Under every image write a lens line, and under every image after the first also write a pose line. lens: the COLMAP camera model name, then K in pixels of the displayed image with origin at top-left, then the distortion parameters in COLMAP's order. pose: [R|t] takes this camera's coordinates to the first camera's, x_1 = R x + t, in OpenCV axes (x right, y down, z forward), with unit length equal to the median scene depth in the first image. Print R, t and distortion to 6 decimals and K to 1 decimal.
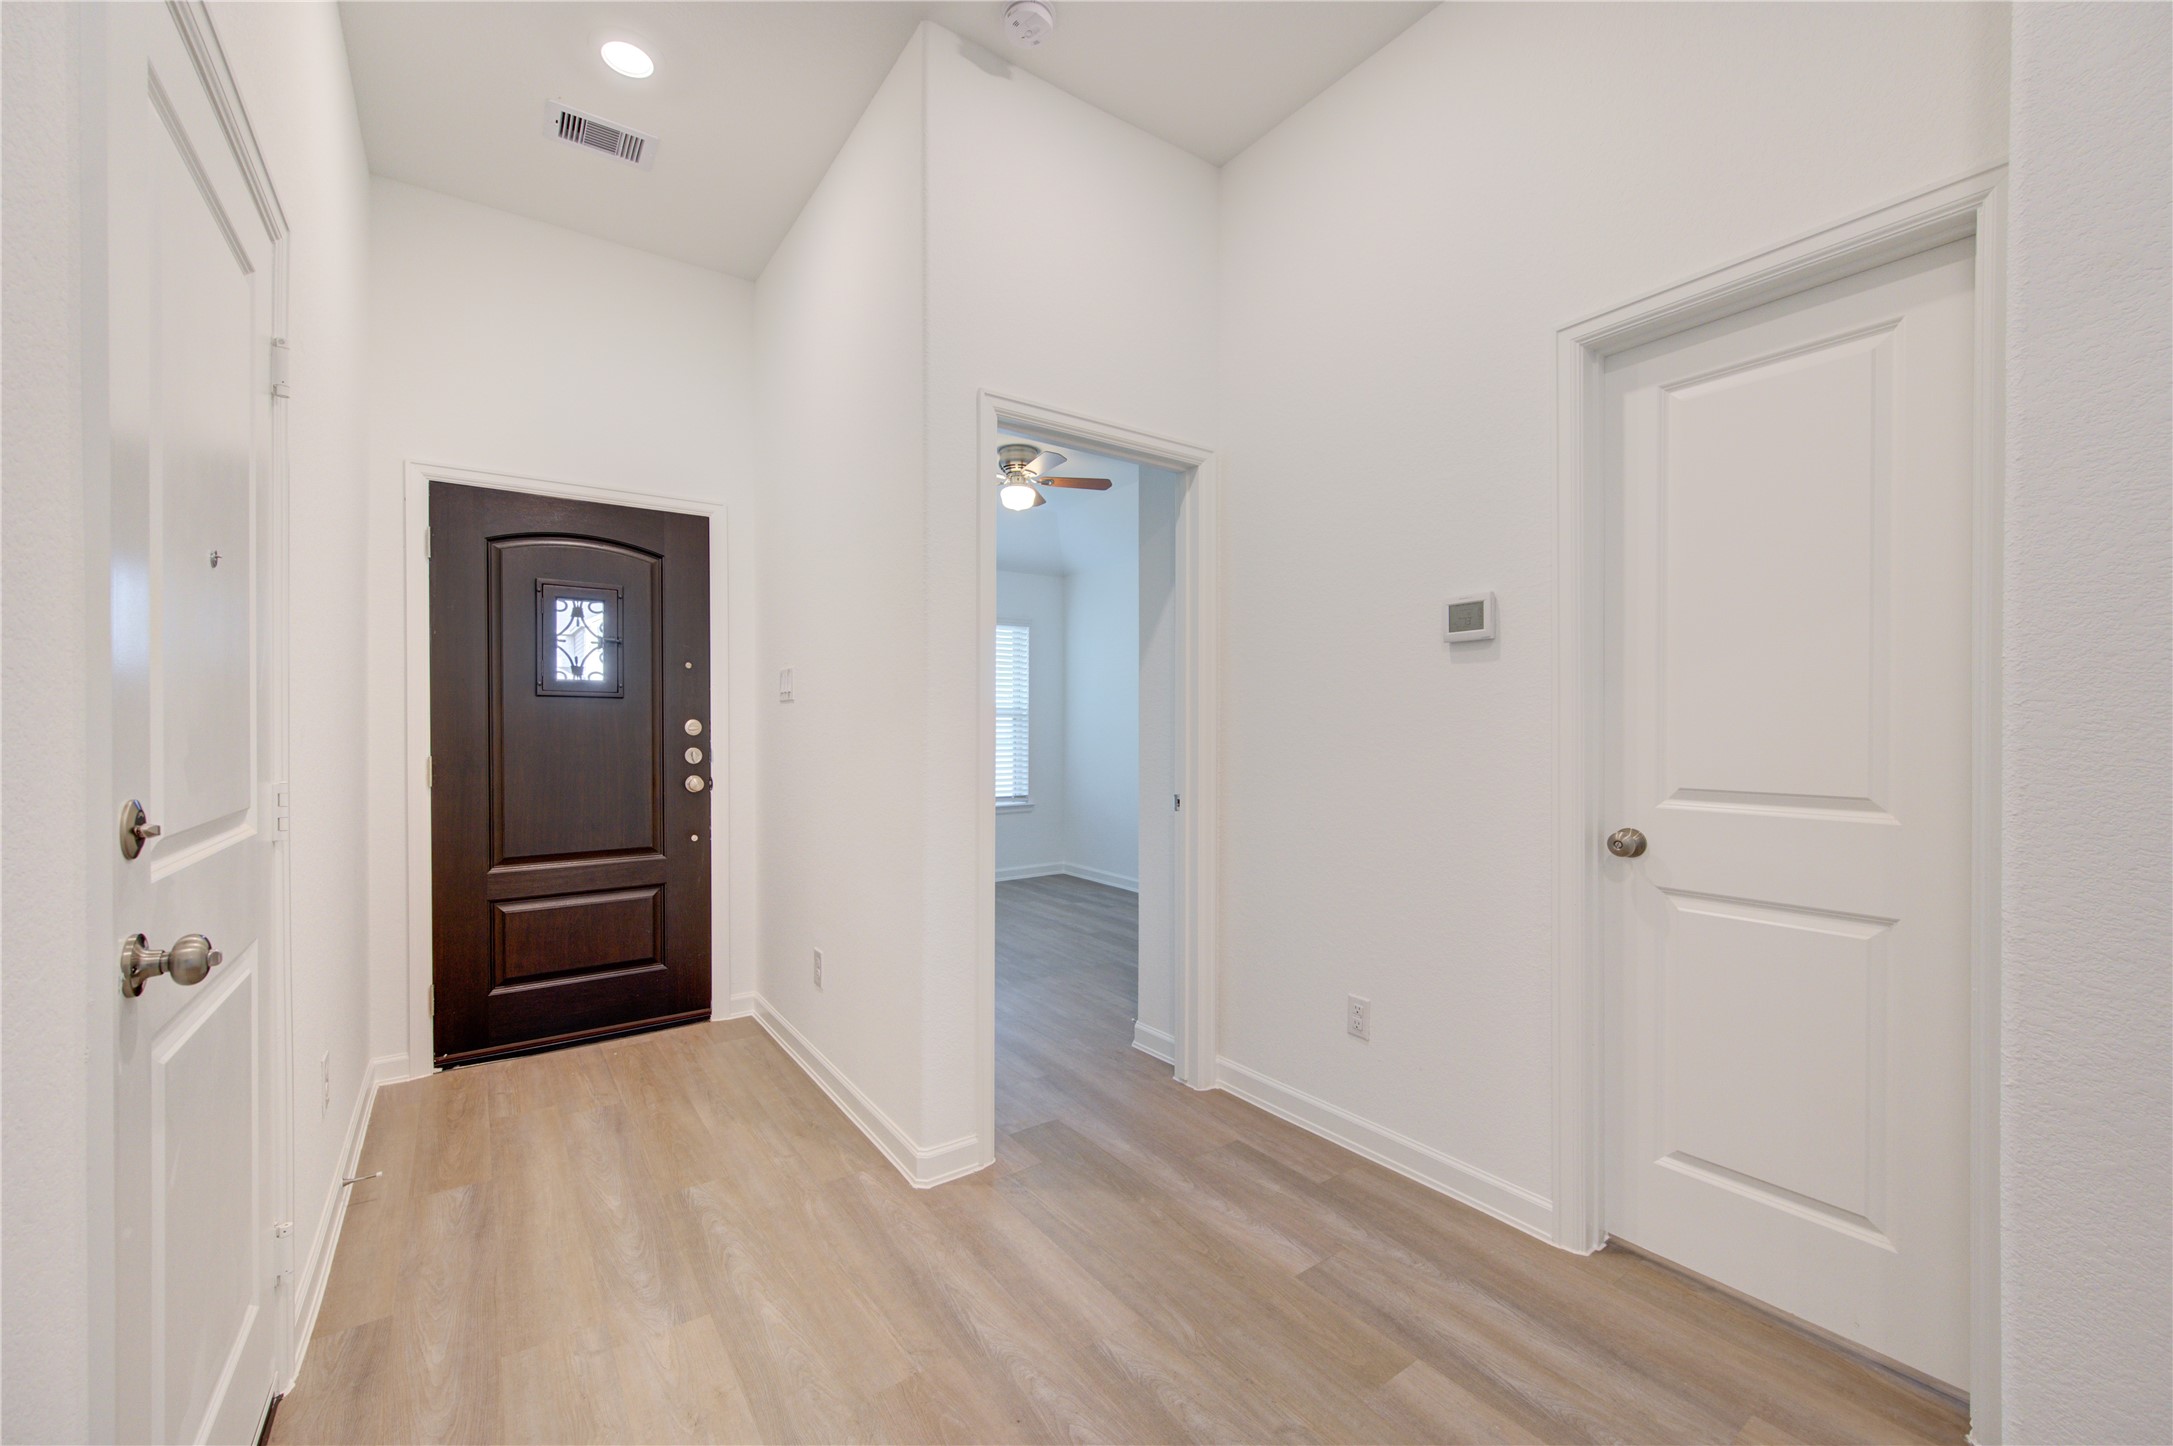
lens RADIAL K [[848.9, 0, 1097.0], [0, 848.9, 732.8], [0, 0, 1]] dist [-0.000886, -0.000290]
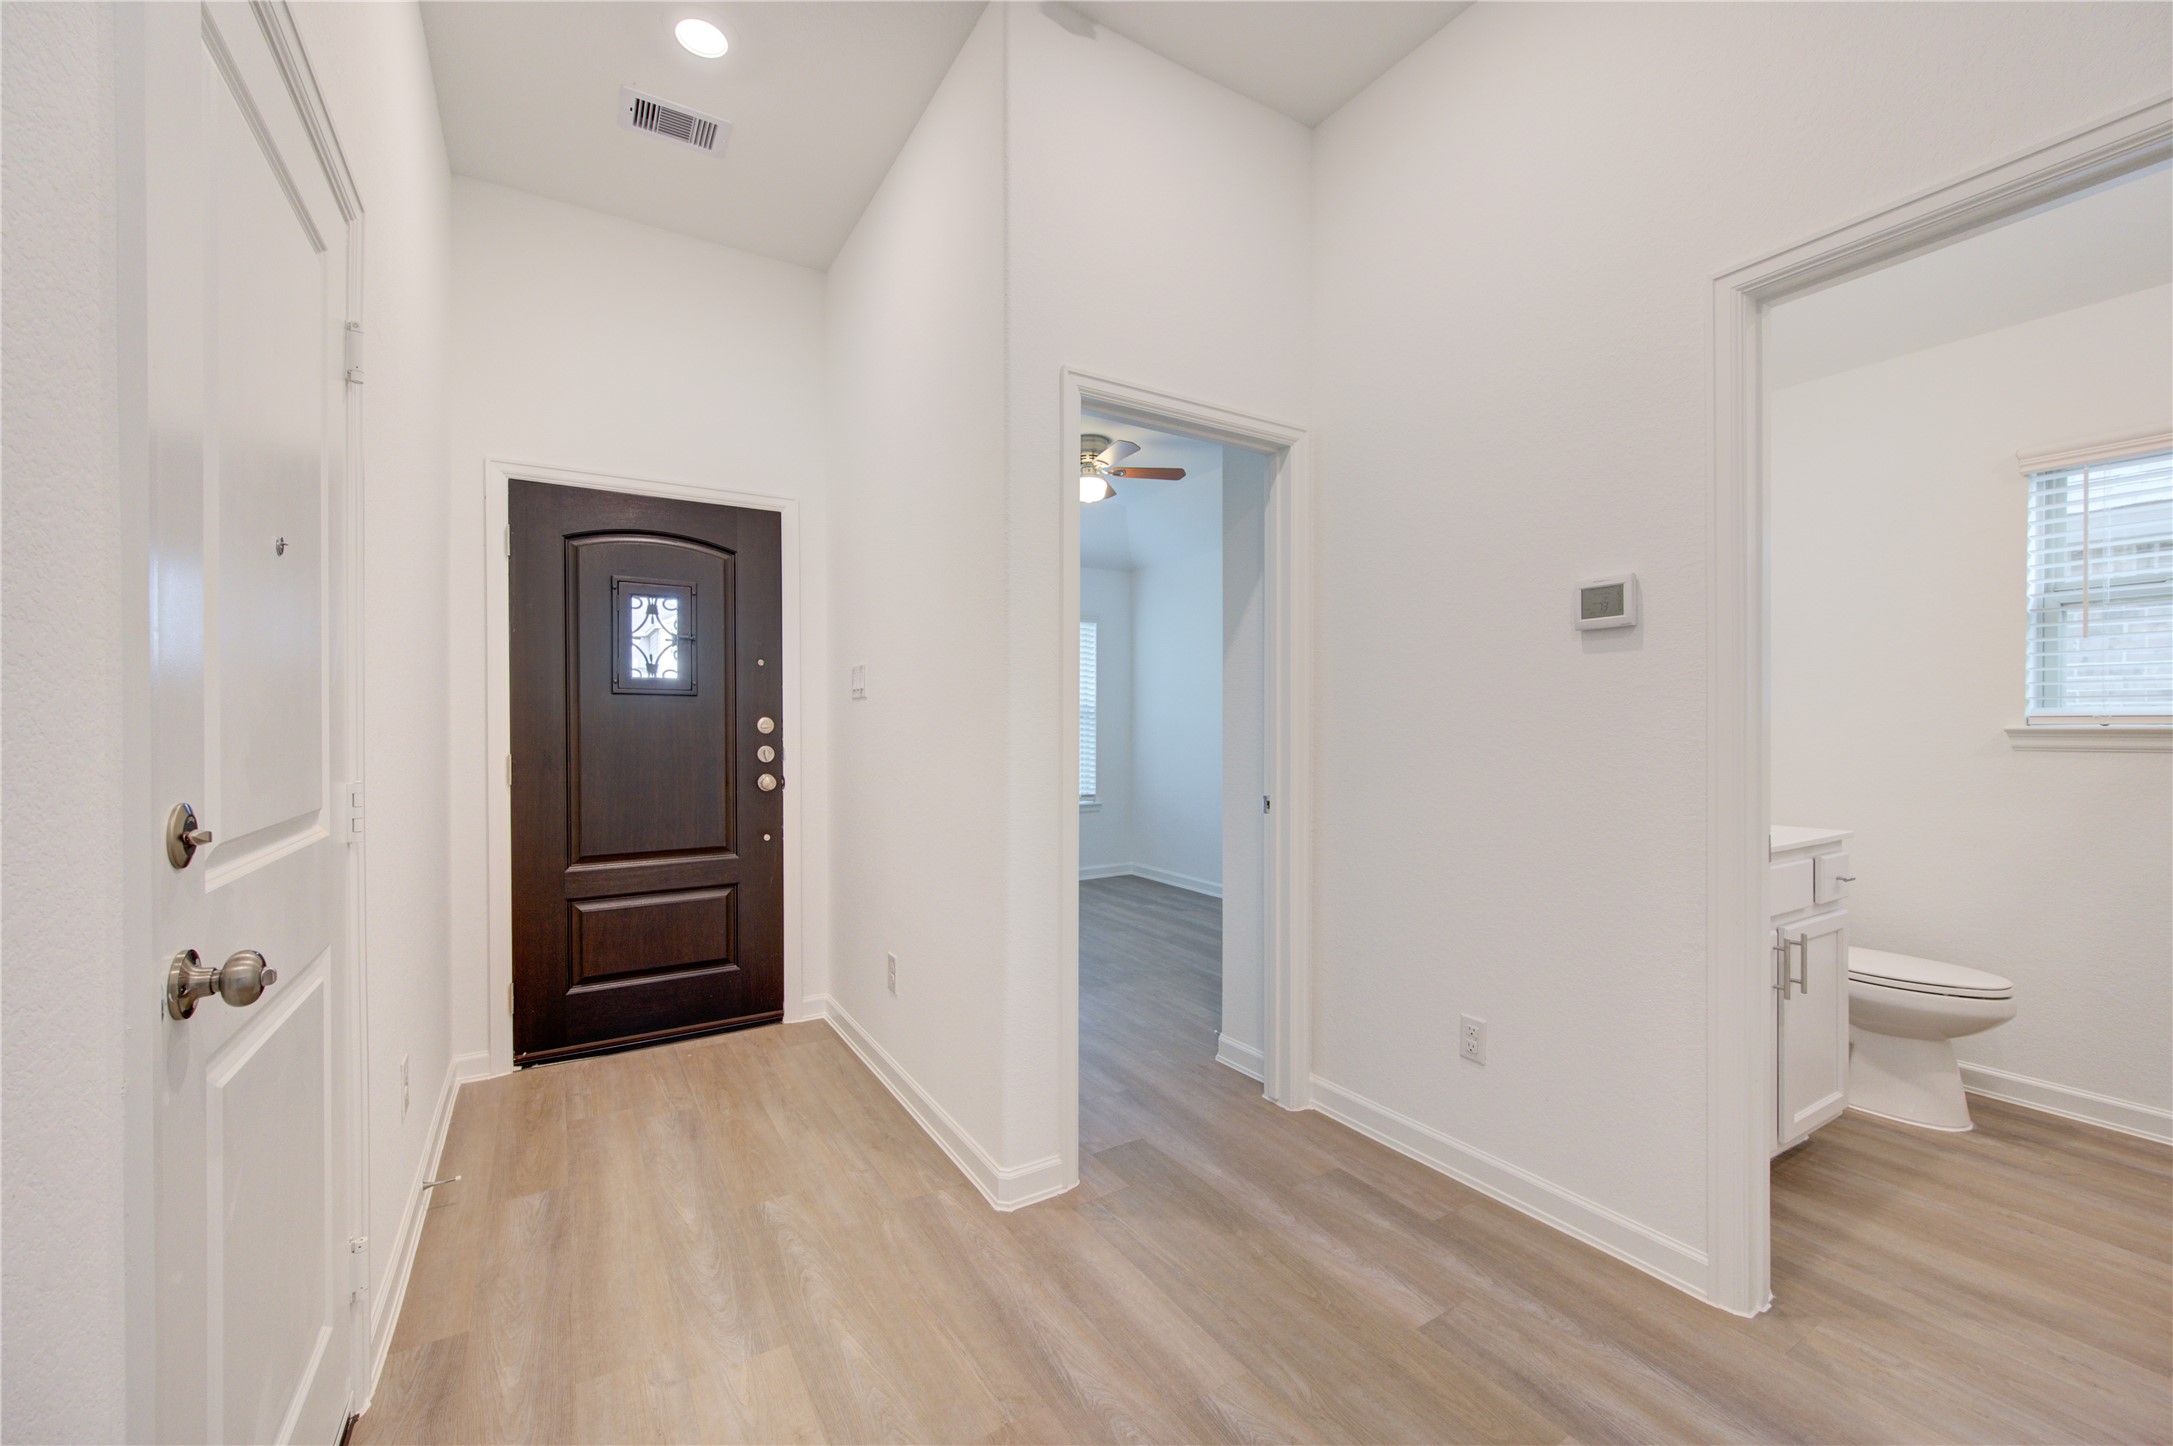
lens RADIAL K [[848.0, 0, 1103.7], [0, 848.0, 731.6], [0, 0, 1]] dist [-0.000957, -0.000311]
pose [[0.998208, -0.000543, -0.059839, -0.031662], [0.000583, 1.000000, 0.000643, 0.000596], [0.059838, -0.000677, 0.998208, 0.051525]]
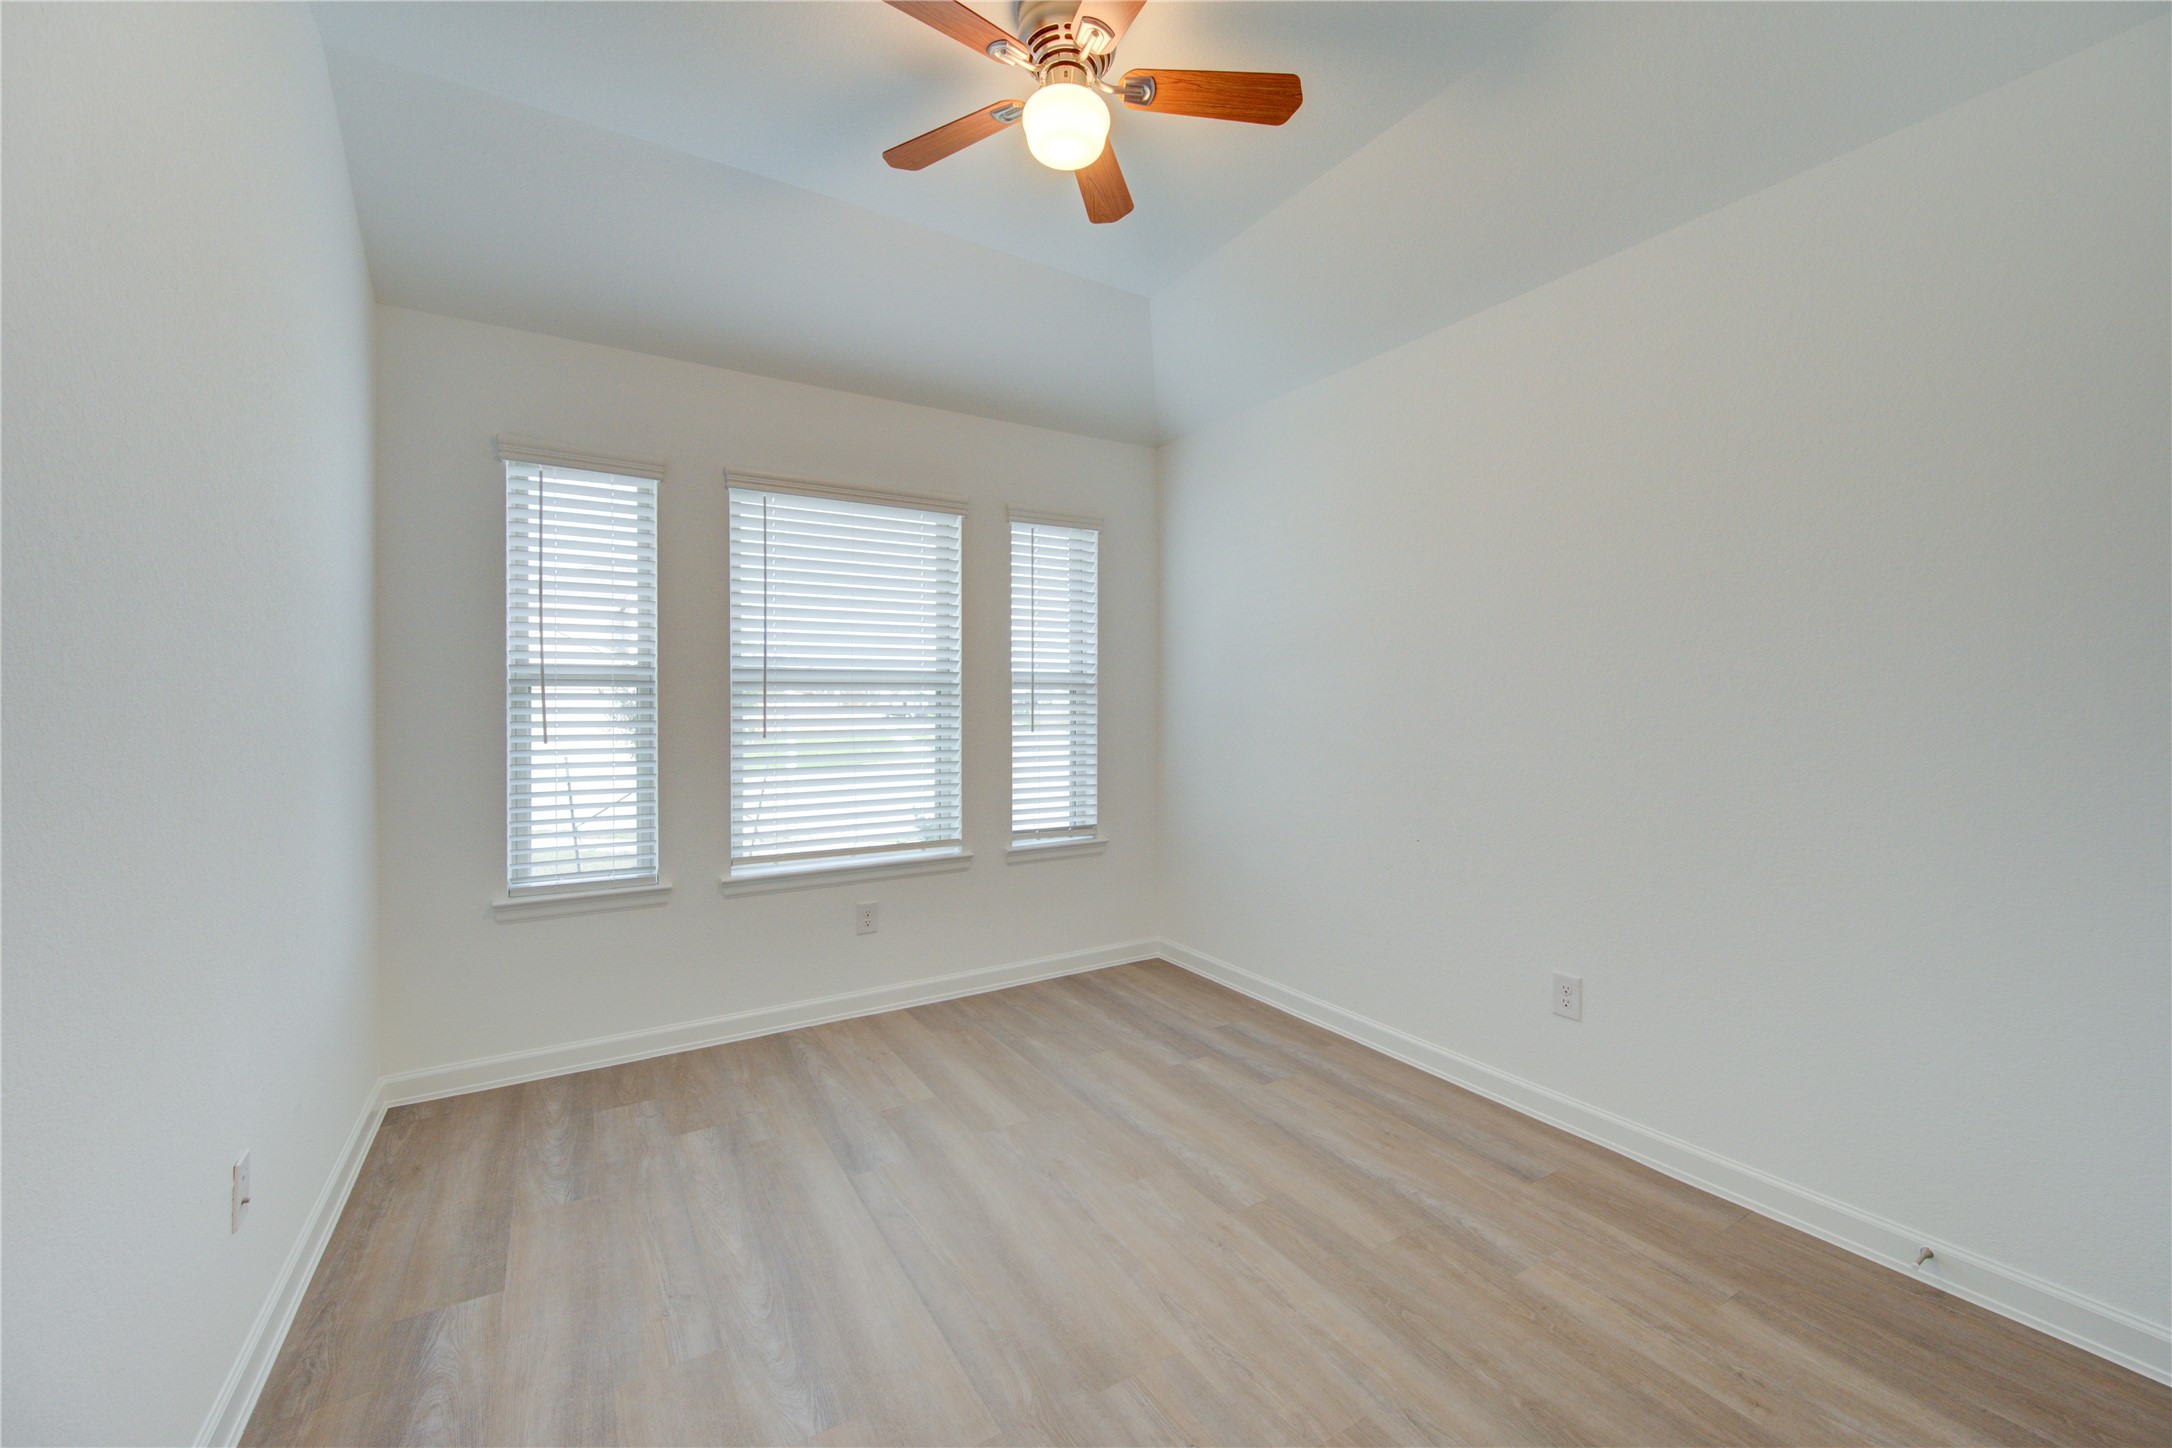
lens RADIAL K [[848.5, 0, 1096.5], [0, 848.5, 733.8], [0, 0, 1]] dist [-0.000886, -0.000290]
pose [[0.996538, 0.001374, -0.083128, -0.083782], [0.000696, 0.999691, 0.024861, -0.004823], [0.083137, -0.024832, 0.996229, 1.072831]]
